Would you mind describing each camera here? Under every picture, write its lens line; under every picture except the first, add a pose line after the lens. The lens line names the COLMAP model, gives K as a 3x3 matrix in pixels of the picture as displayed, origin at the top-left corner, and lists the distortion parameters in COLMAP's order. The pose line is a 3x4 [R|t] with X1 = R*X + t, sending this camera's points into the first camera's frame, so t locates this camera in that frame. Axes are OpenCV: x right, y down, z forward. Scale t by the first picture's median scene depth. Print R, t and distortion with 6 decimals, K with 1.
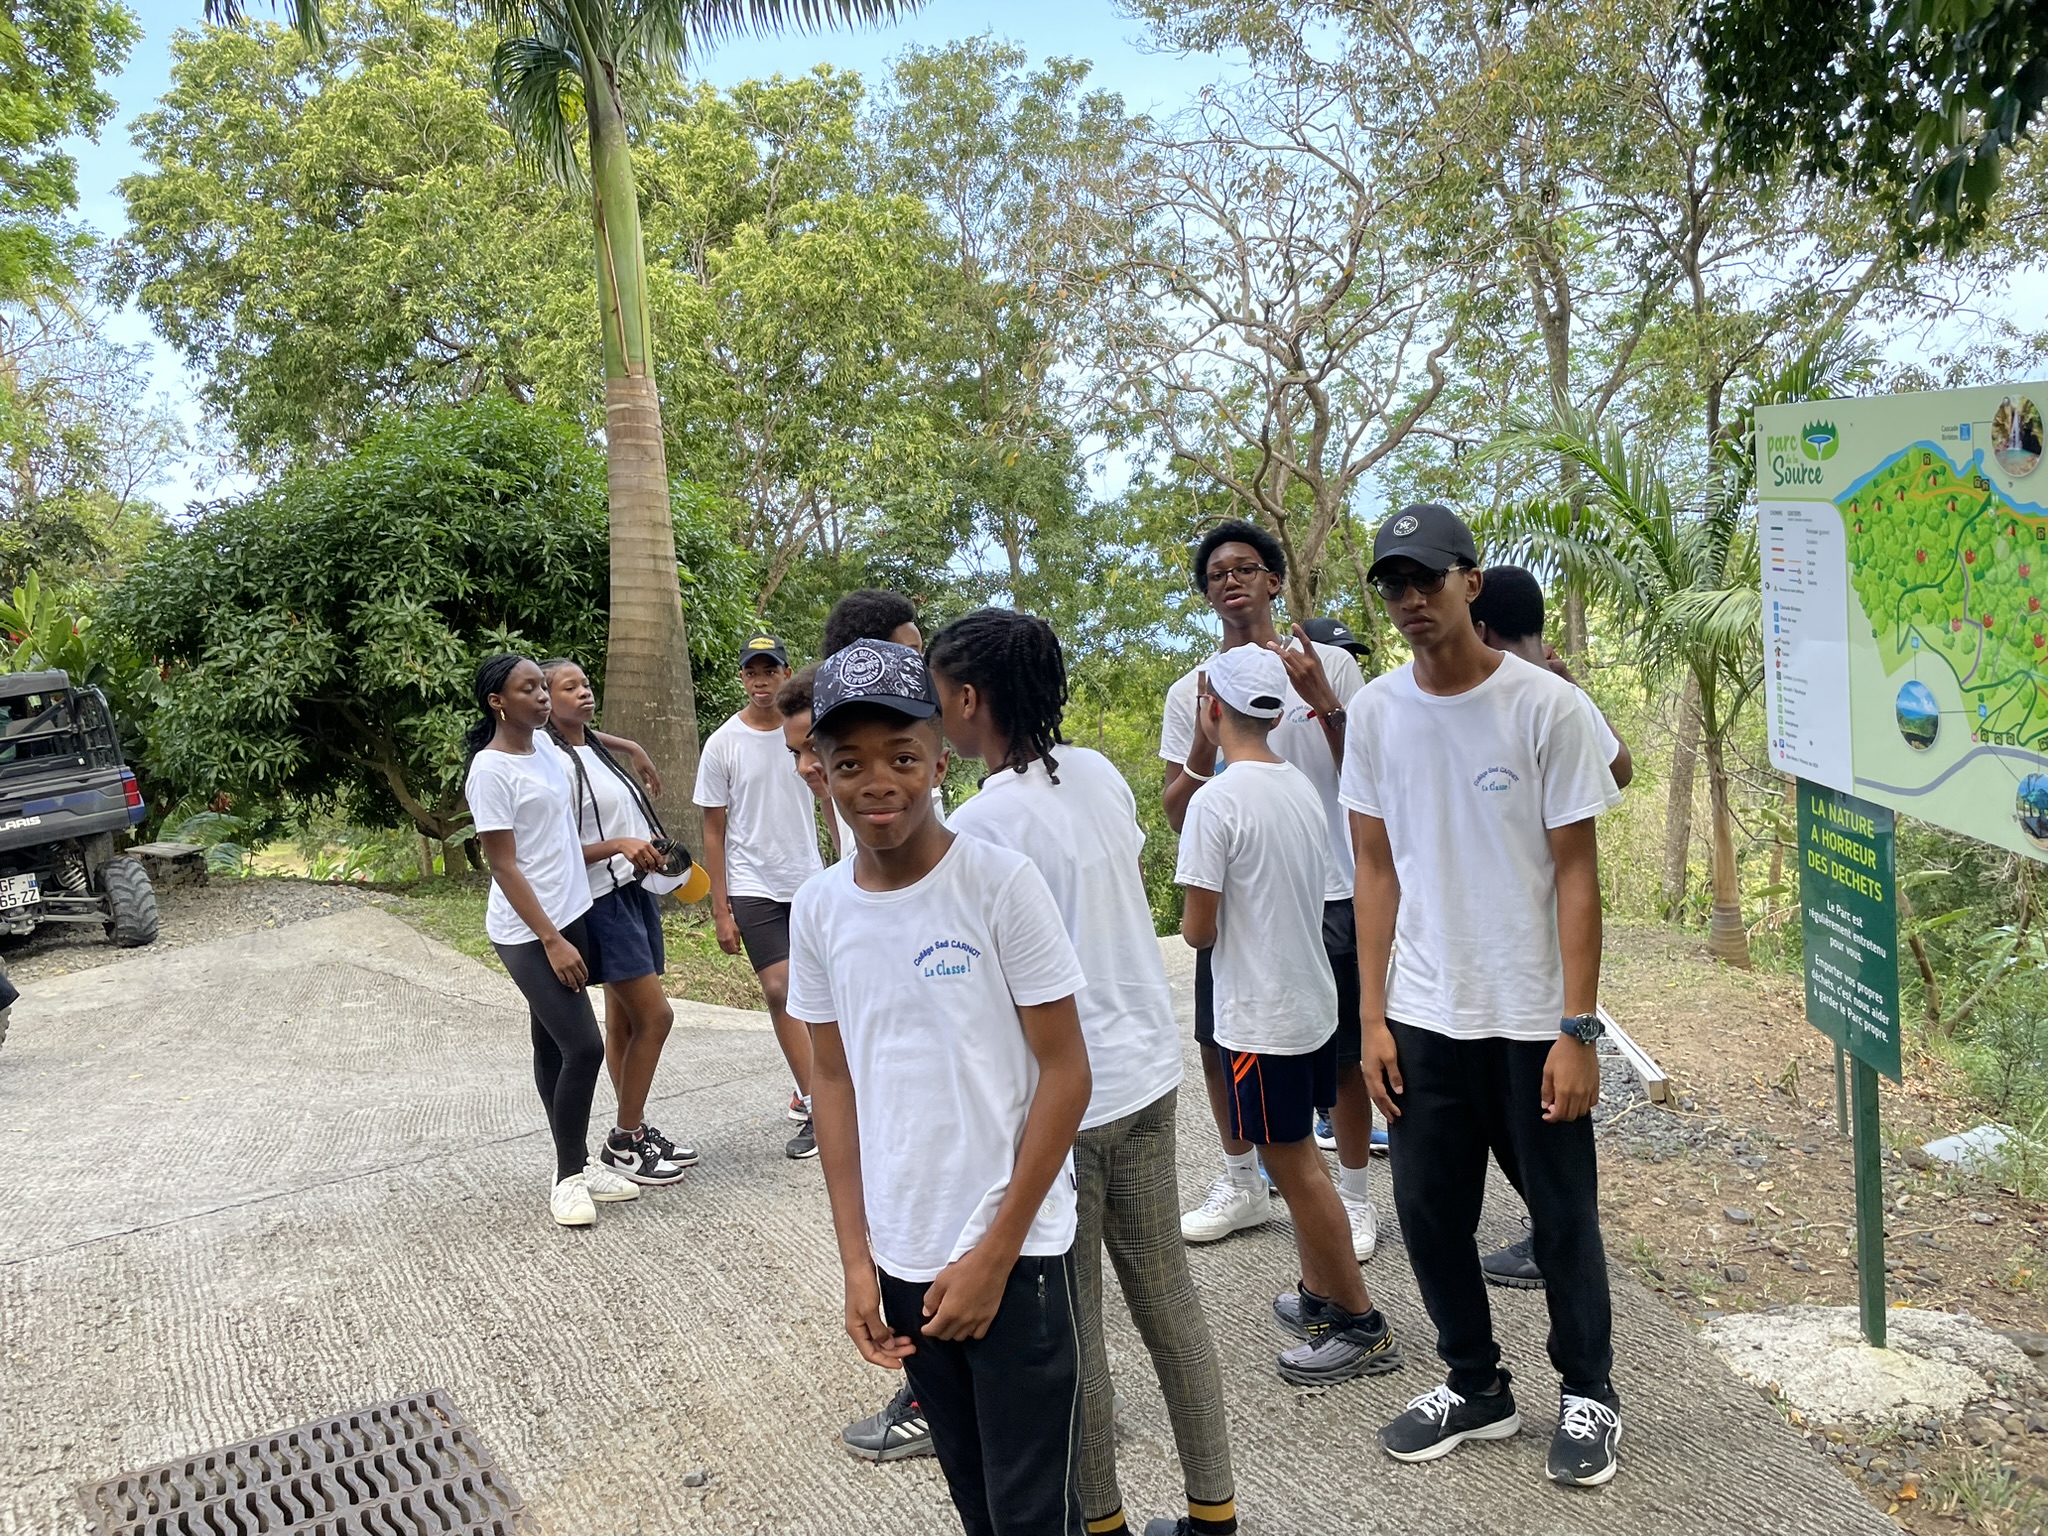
lens RADIAL K [[1579.3, 0, 1024.0], [0, 1579.3, 768.0], [0, 0, 1]] dist [0.003459, -0.078821]
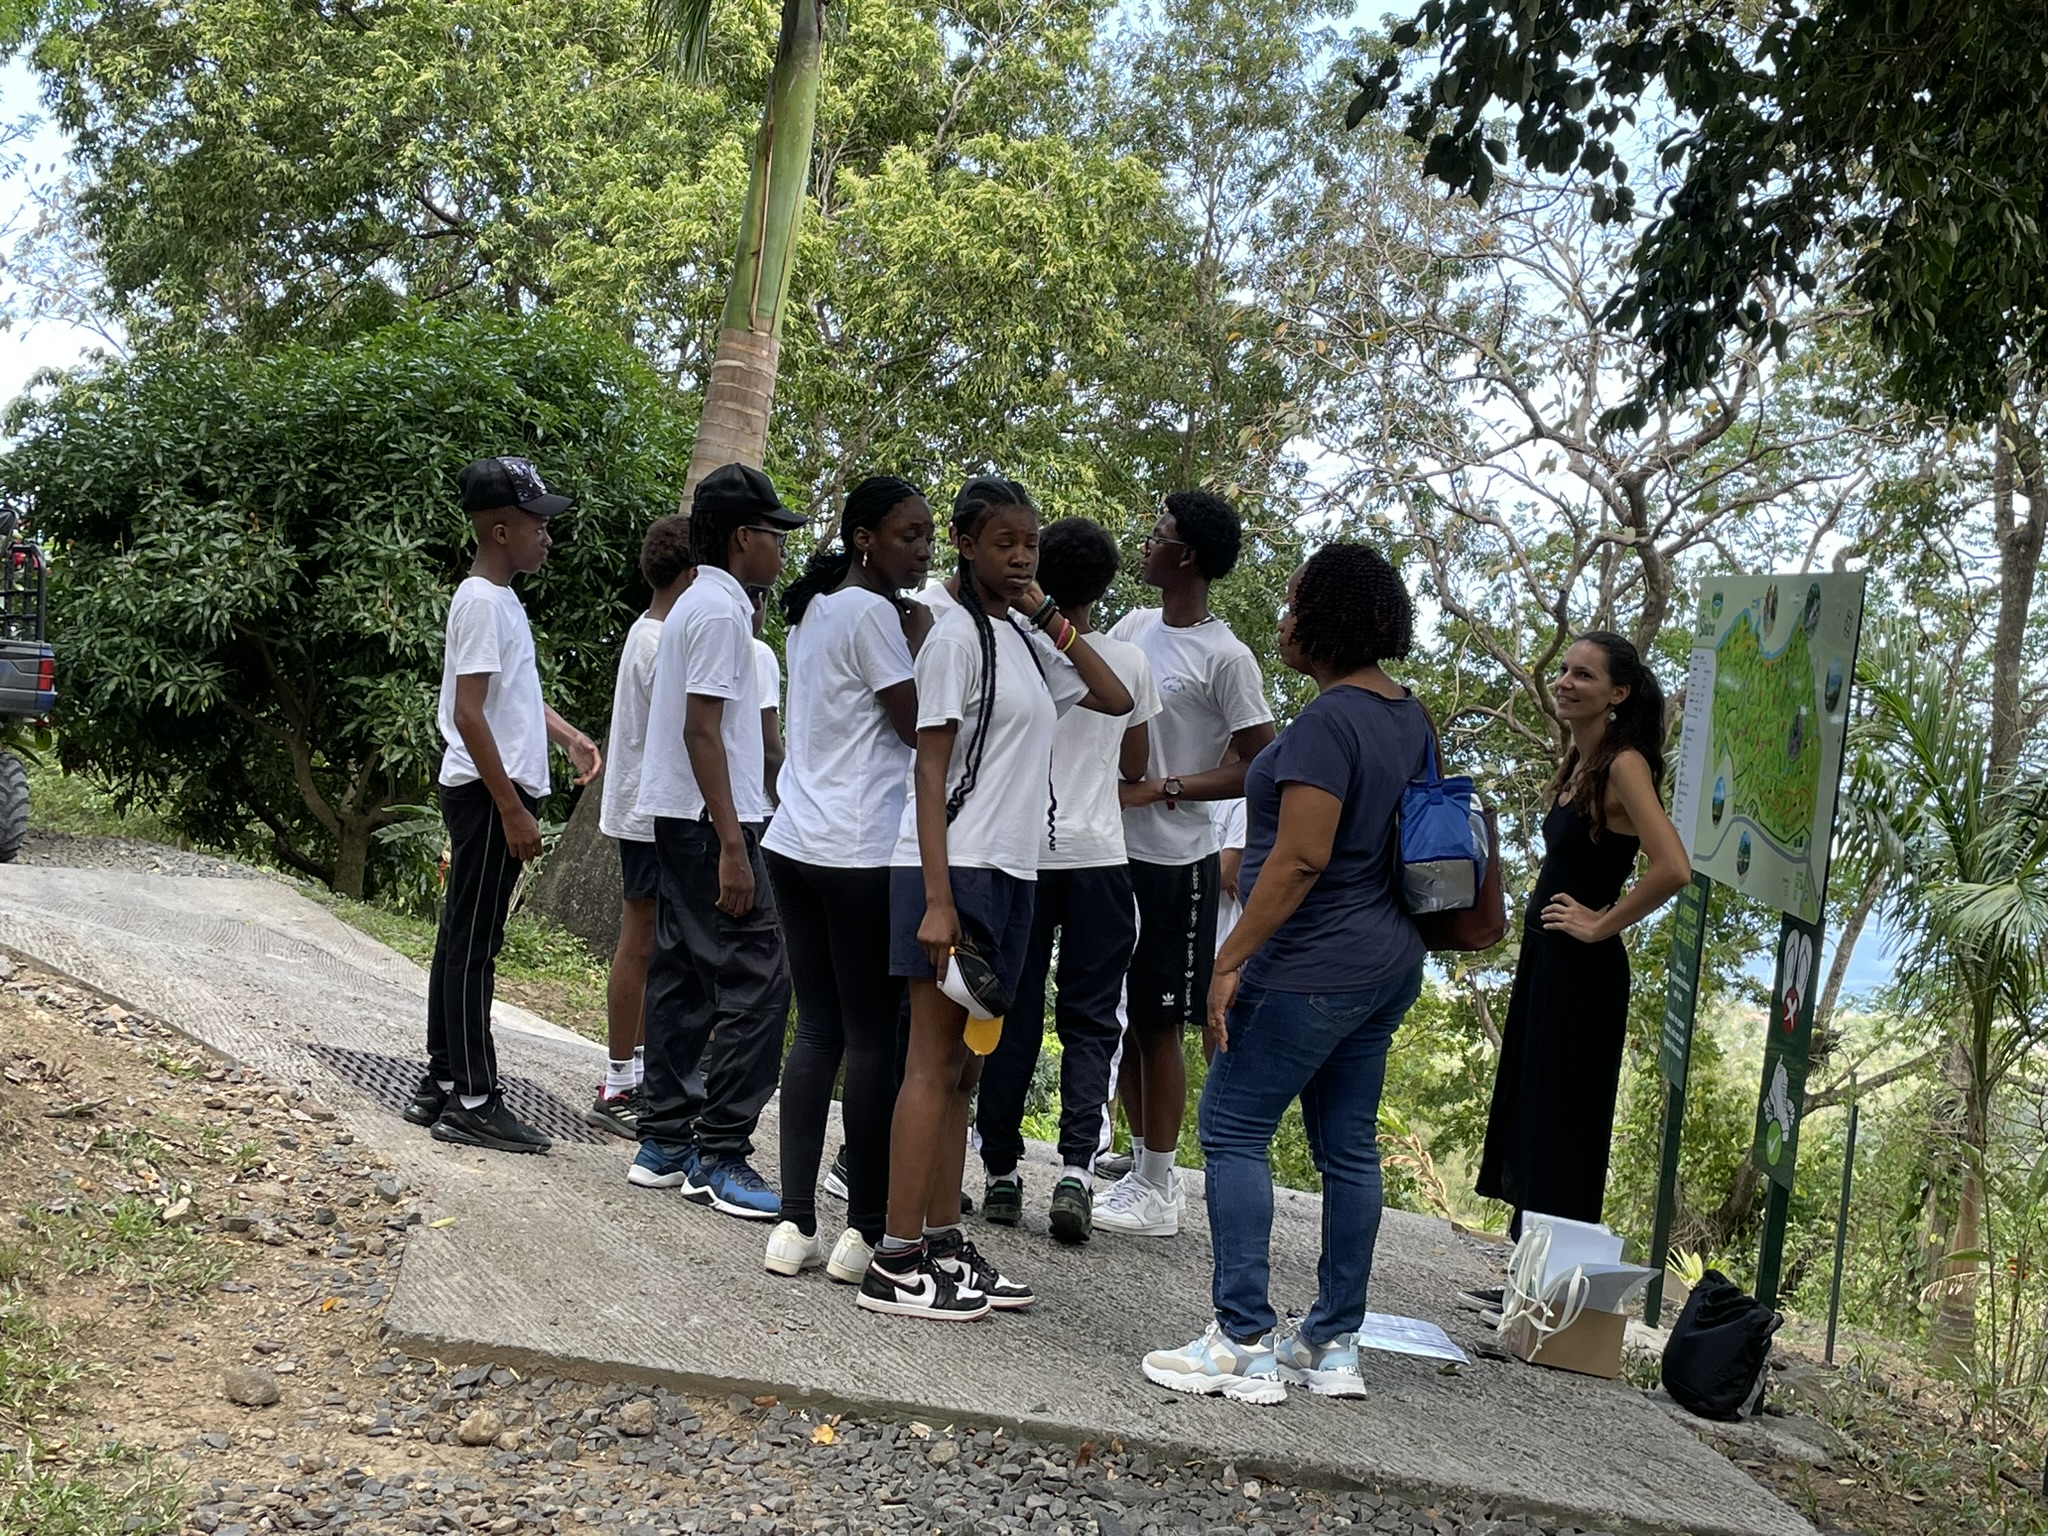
lens RADIAL K [[2660.4, 0, 1024.0], [0, 2660.4, 768.0], [0, 0, 1]] dist [-0.058234, -0.025500]
pose [[0.970474, 0.233139, -0.061862, 0.009932], [-0.238658, 0.965285, -0.106145, 0.029488], [0.034967, 0.117775, 0.992424, -0.119385]]
